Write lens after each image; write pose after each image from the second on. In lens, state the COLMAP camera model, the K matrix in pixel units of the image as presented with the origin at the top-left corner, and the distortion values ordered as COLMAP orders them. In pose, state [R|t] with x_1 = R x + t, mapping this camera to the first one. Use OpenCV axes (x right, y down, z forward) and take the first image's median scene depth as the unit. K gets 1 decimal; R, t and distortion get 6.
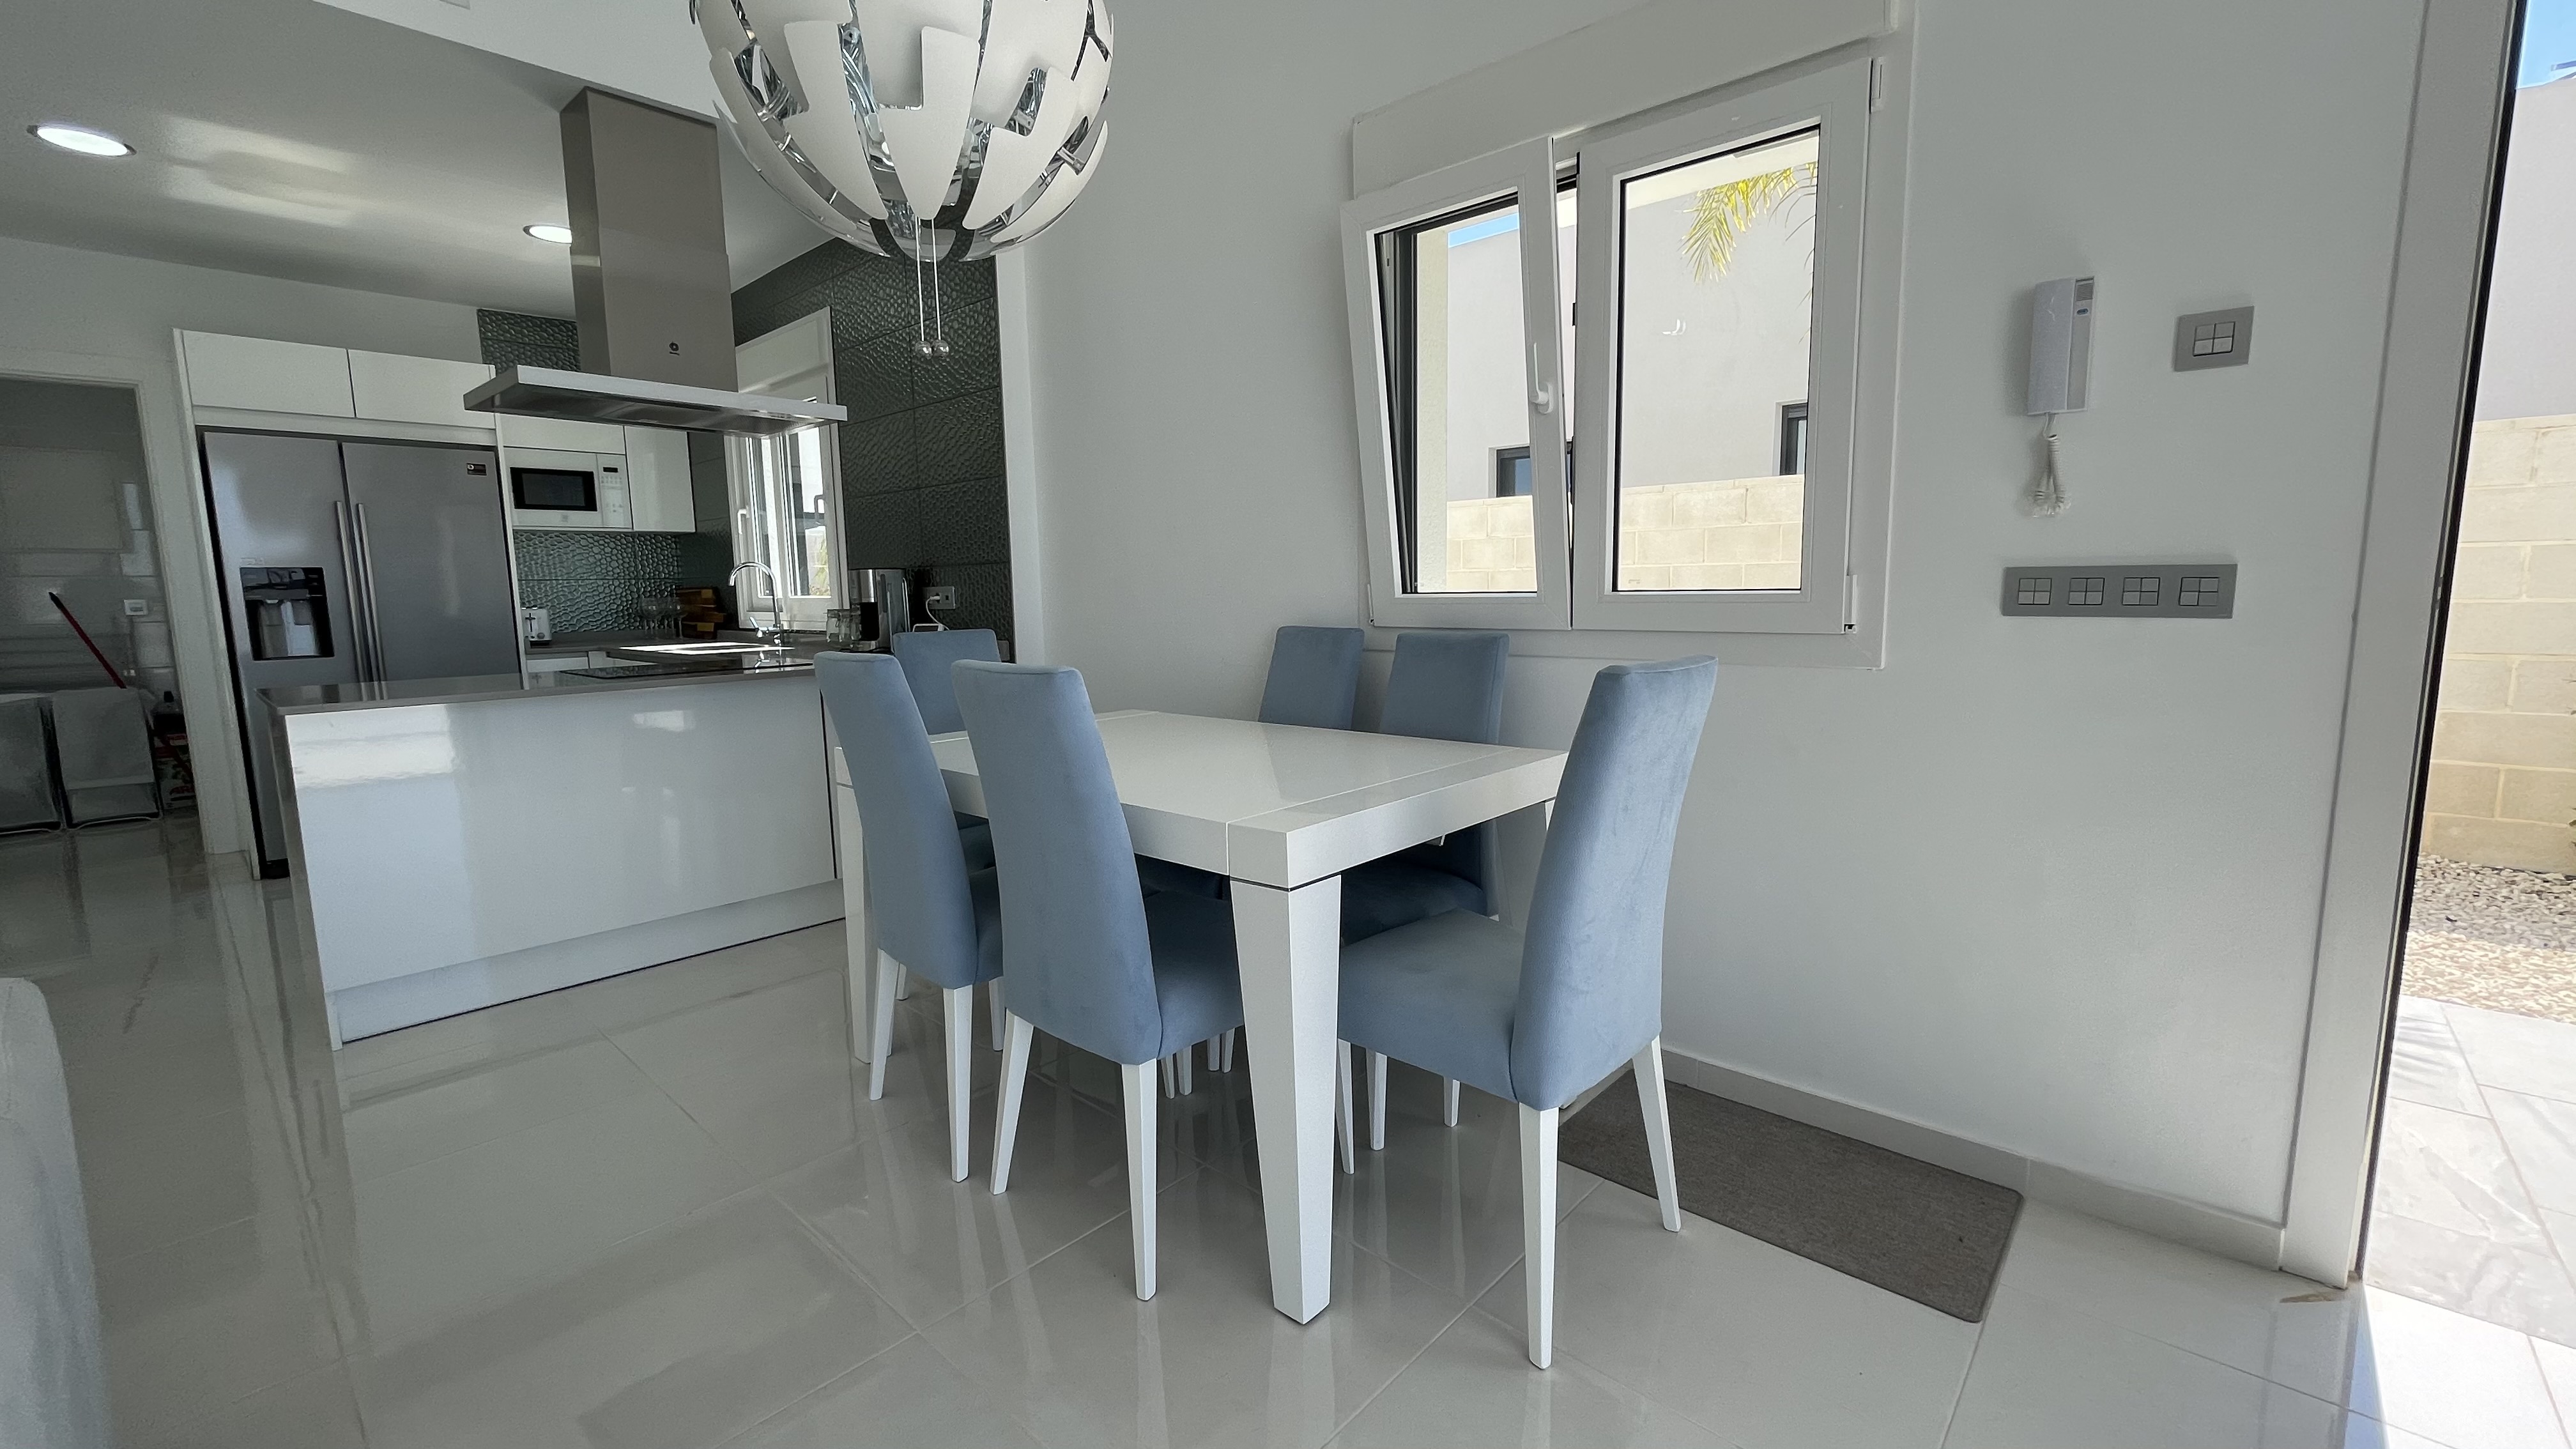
lens RADIAL K [[1035.0, 0, 1300.3], [0, 1035.0, 718.7], [0, 0, 1]] dist [-0.002194, -0.000039]
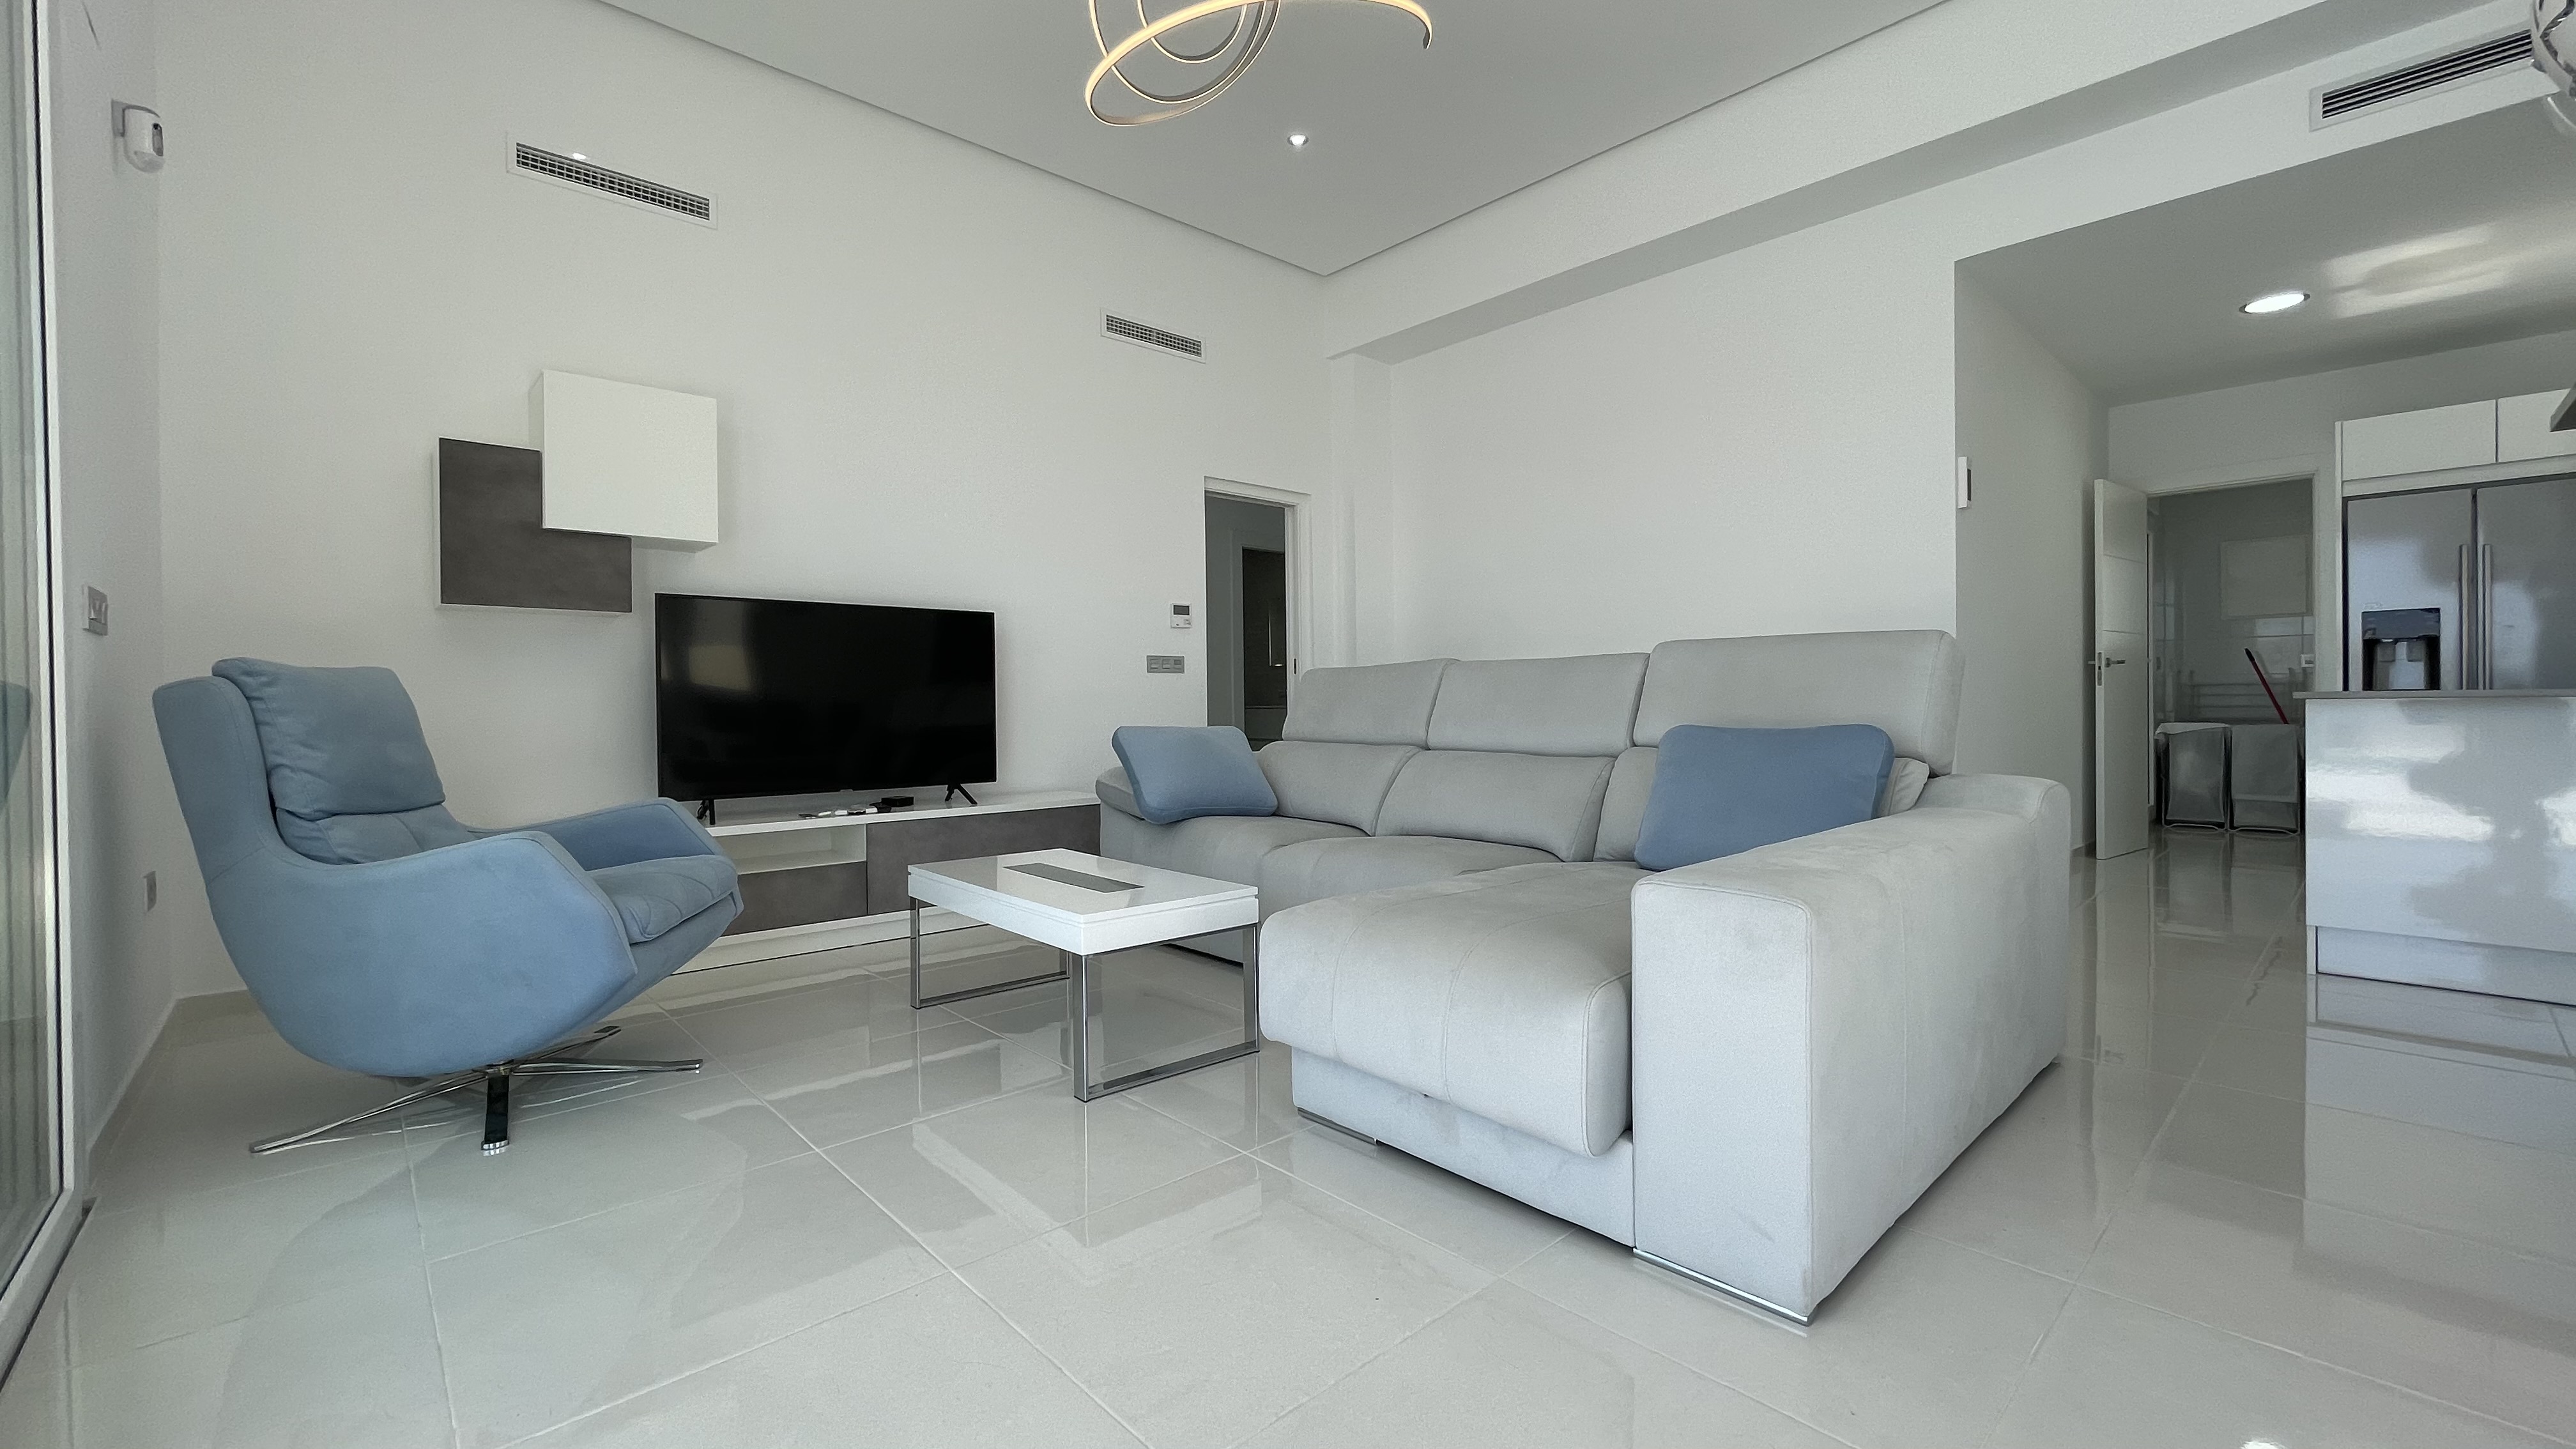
lens RADIAL K [[1035.0, 0, 1288.0], [0, 1035.0, 715.9], [0, 0, 1]] dist [-0.002194, -0.000039]
pose [[-0.097000, 0.023744, -0.995001, 0.248298], [-0.119752, 0.992174, 0.035351, 0.071888], [0.988054, 0.122582, -0.093397, -0.079435]]
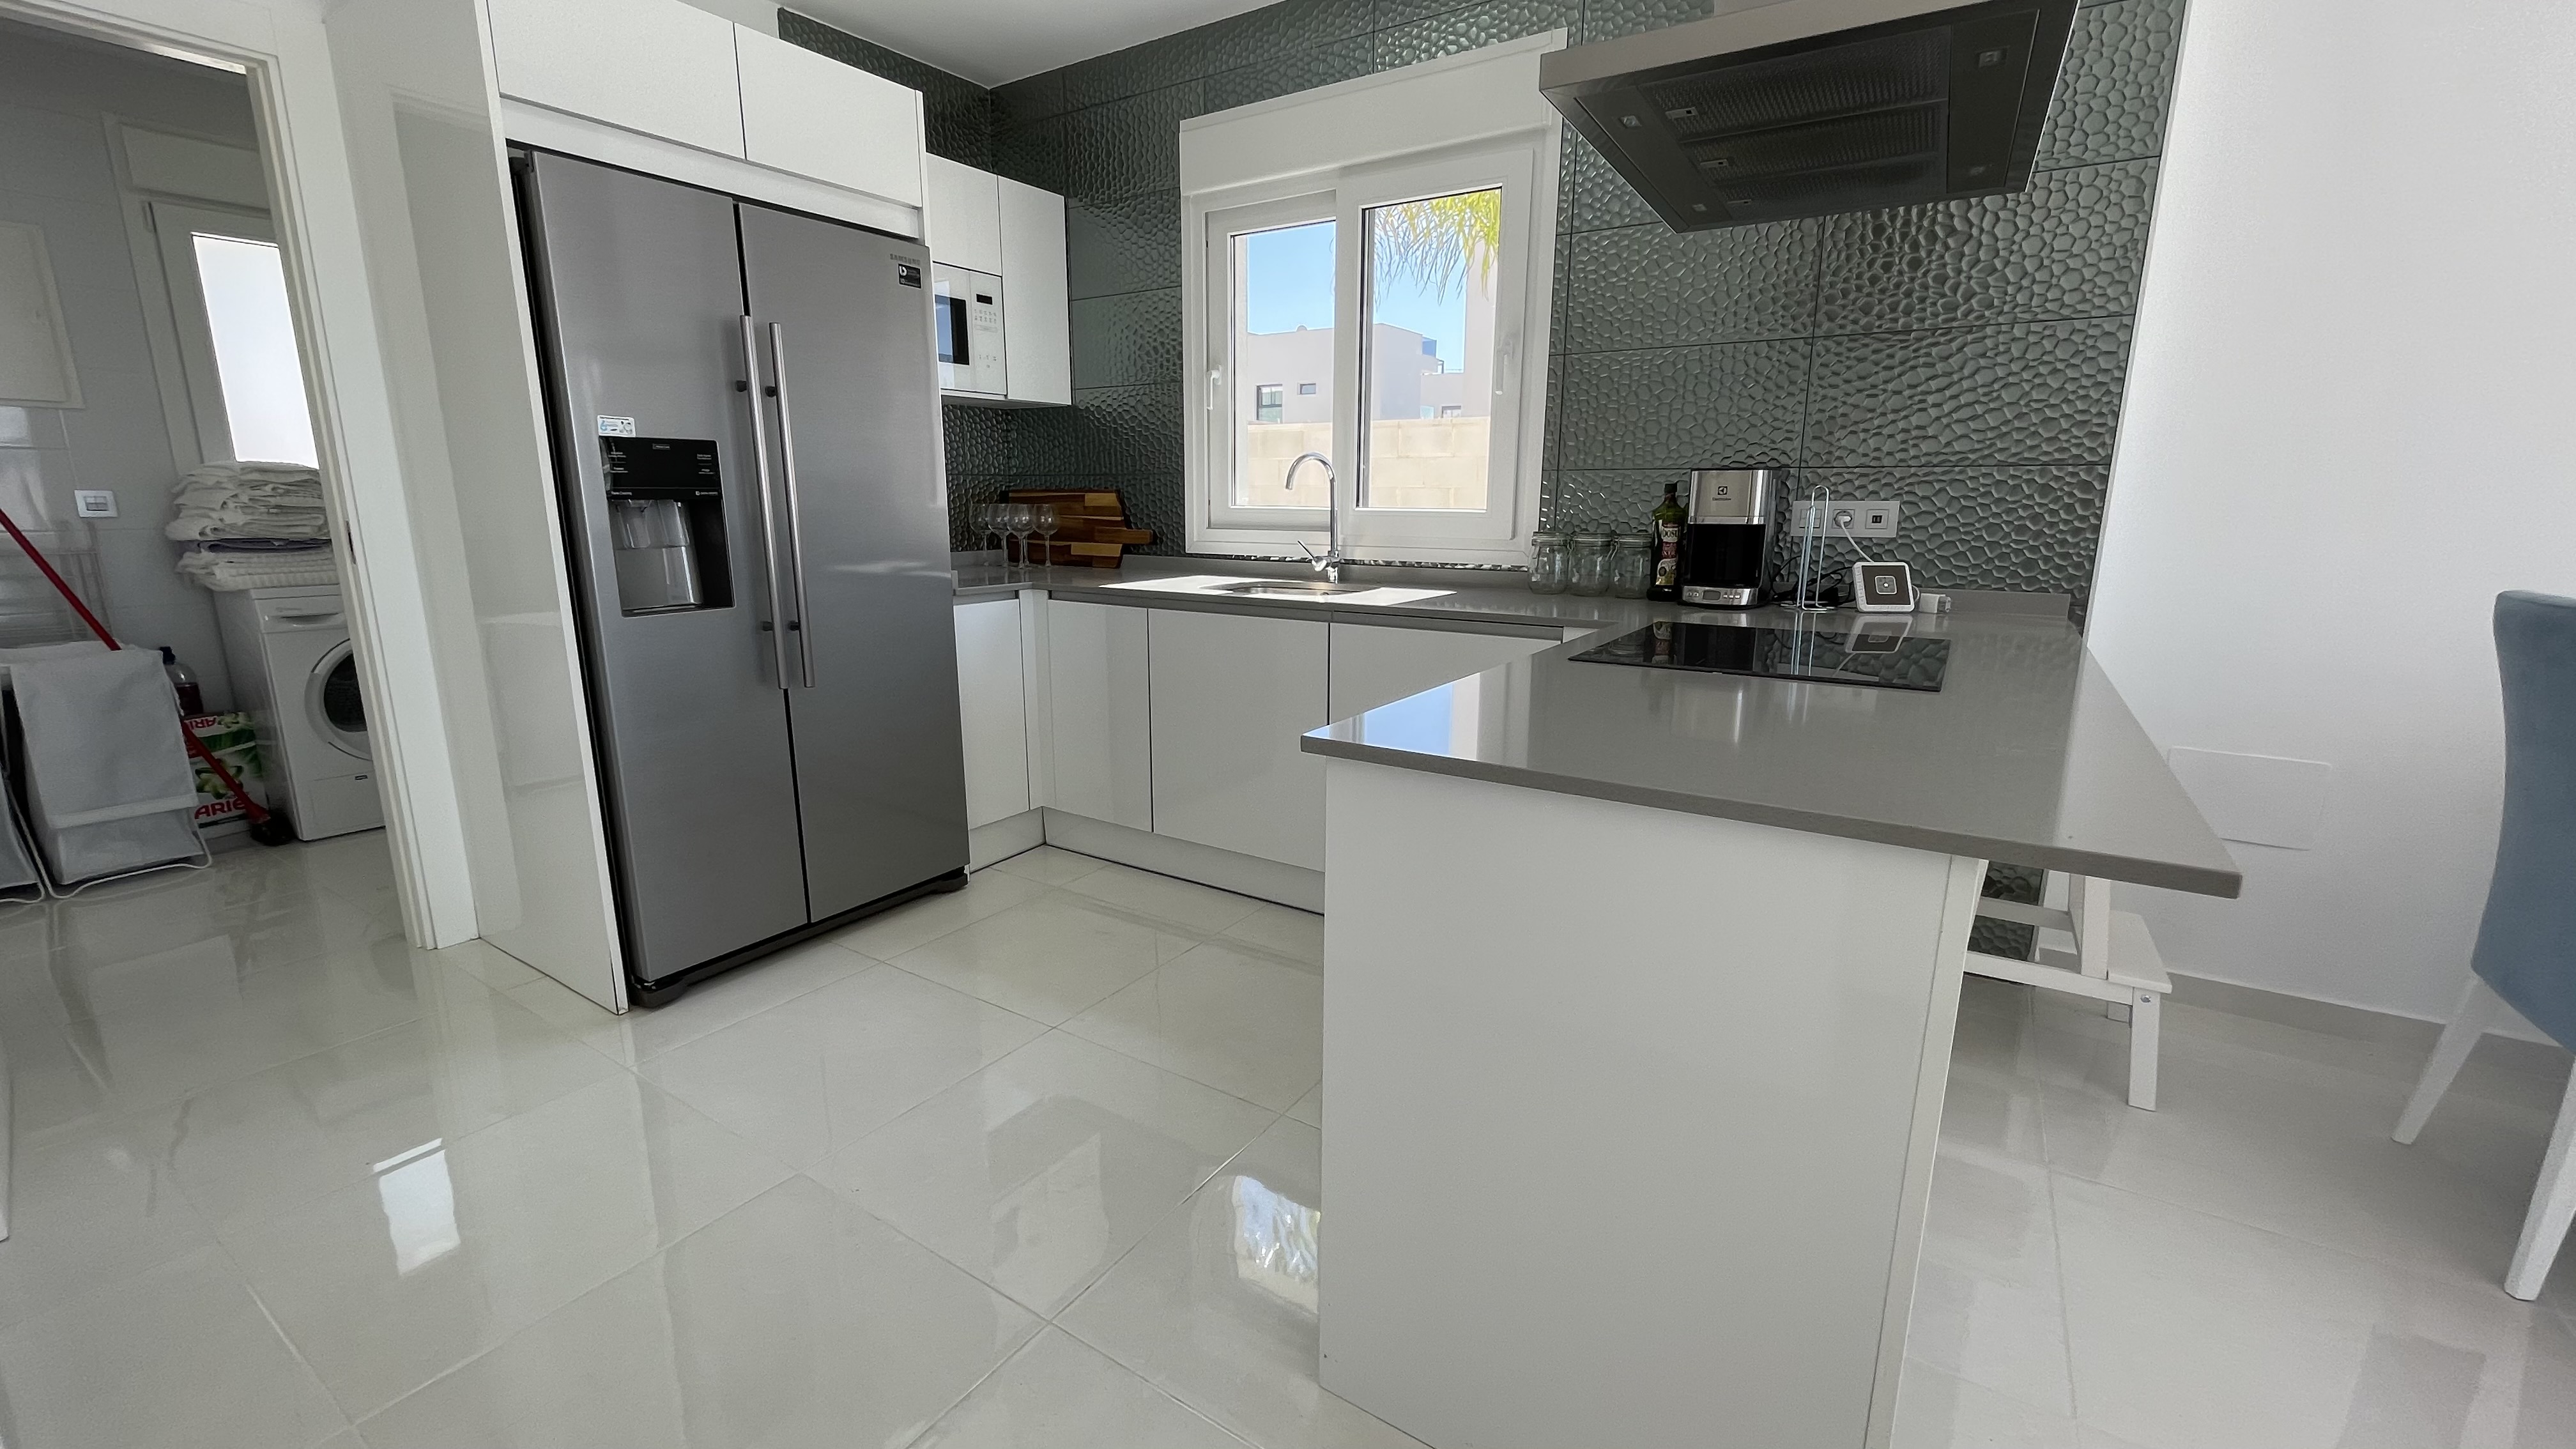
lens RADIAL K [[1035.0, 0, 1276.7], [0, 1035.0, 713.2], [0, 0, 1]] dist [-0.002194, -0.000039]
pose [[0.988250, -0.013094, 0.152283, -0.716758], [0.000985, 0.996849, 0.079317, -0.045525], [-0.152842, -0.078235, 0.985149, 0.398795]]
